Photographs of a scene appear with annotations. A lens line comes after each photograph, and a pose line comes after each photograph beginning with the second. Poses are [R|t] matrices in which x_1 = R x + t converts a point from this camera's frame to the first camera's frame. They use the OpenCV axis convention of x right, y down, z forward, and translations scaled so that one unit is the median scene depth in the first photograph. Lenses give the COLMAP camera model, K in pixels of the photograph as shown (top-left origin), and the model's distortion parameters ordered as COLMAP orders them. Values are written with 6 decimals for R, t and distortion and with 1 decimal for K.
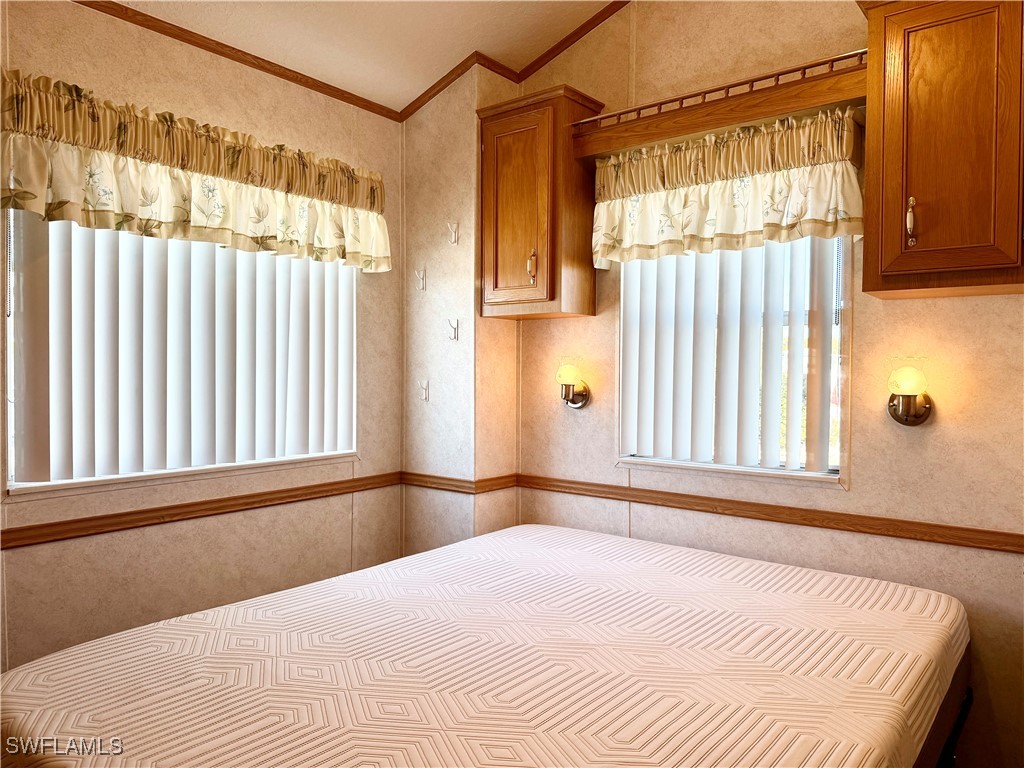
lens RADIAL K [[723.1, 0, 512.0], [0, 723.1, 384.0], [0, 0, 1]] dist [0.087829, -0.091935]
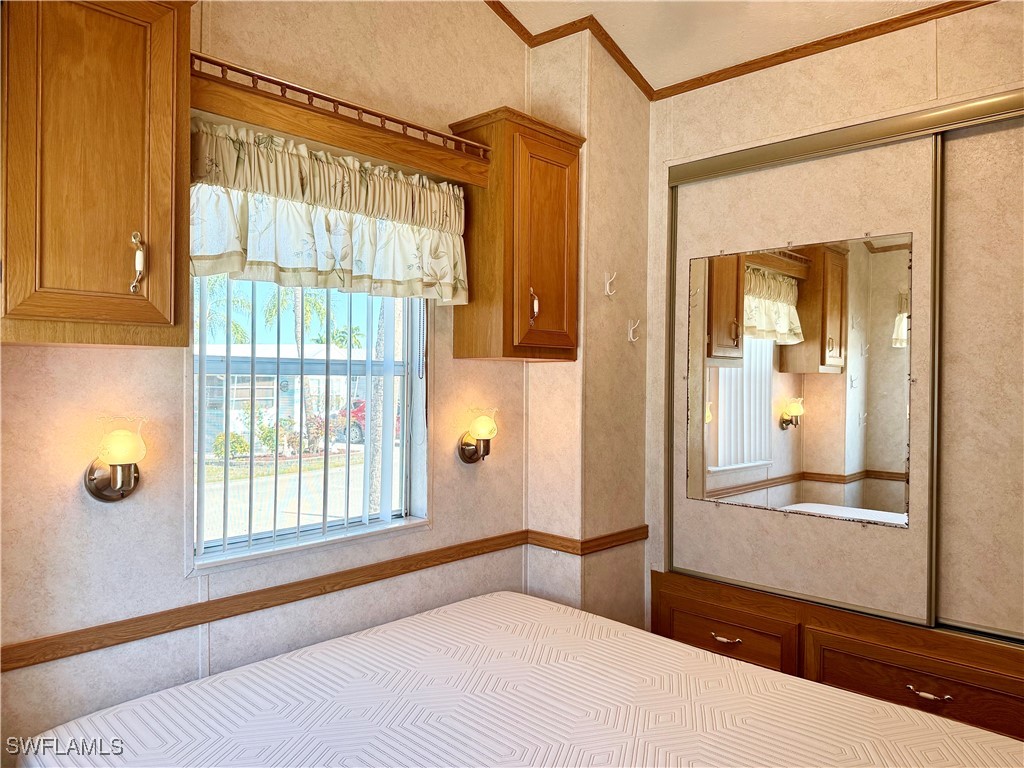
lens RADIAL K [[723.1, 0, 512.0], [0, 723.1, 384.0], [0, 0, 1]] dist [0.087829, -0.091935]
pose [[0.094214, -0.014732, 0.995443, -0.571174], [0.009675, 0.999857, 0.013881, -0.081371], [-0.995505, 0.008324, 0.094343, 0.726075]]
